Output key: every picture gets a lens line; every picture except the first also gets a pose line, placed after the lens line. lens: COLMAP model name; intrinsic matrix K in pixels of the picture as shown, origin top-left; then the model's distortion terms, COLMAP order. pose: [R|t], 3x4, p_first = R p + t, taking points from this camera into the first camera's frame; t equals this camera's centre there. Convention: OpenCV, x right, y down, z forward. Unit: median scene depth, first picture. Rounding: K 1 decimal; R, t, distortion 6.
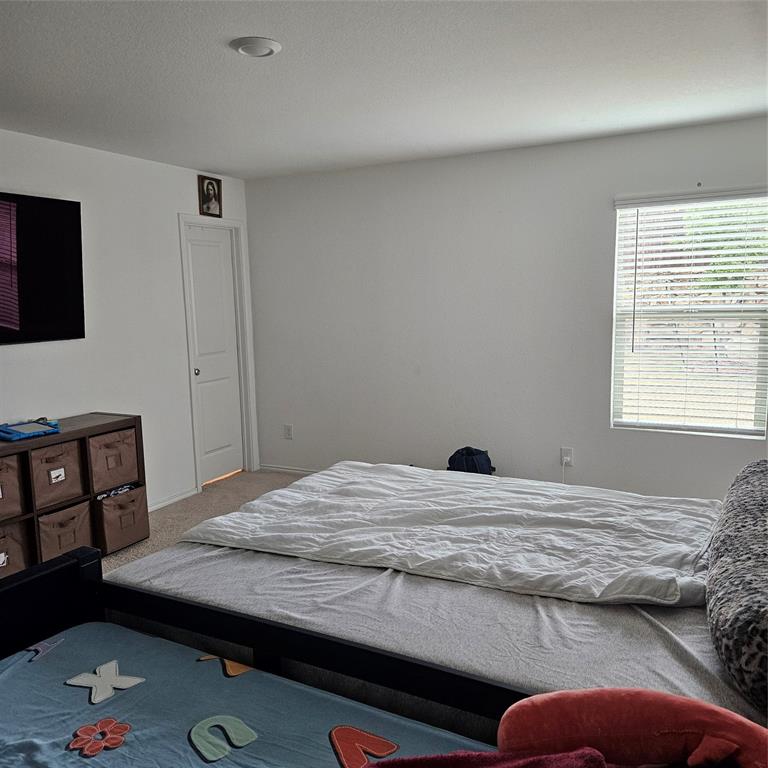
lens RADIAL K [[683.0, 0, 381.5], [0, 683.0, 381.3], [0, 0, 1]] dist [0.109989, -0.138235]
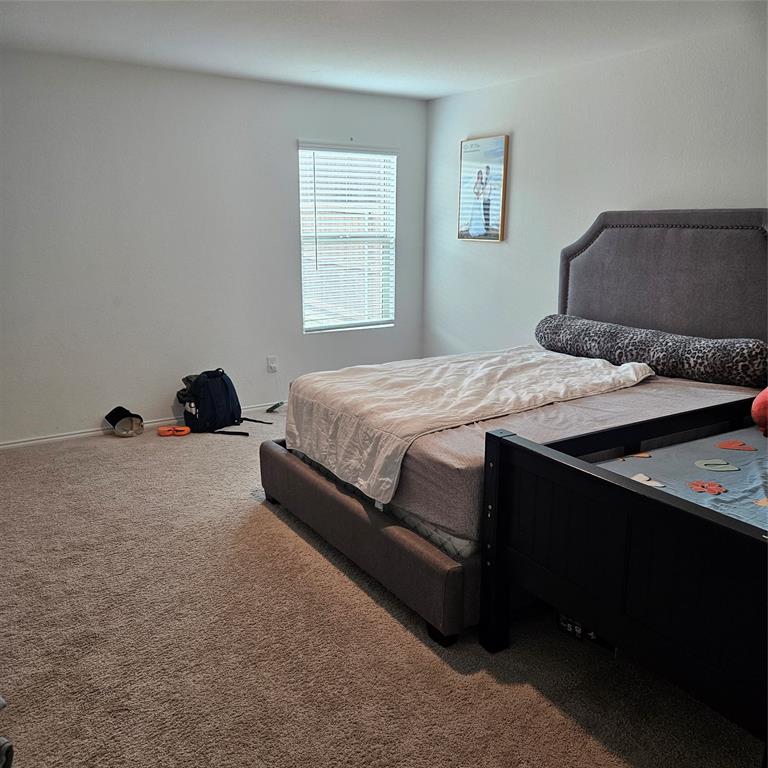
lens RADIAL K [[683.0, 0, 381.5], [0, 683.0, 381.3], [0, 0, 1]] dist [0.109989, -0.138235]
pose [[0.496416, -0.172841, 0.850704, -0.691583], [0.099144, 0.984854, 0.142243, -0.008961], [-0.862405, 0.013730, 0.506033, 0.279582]]
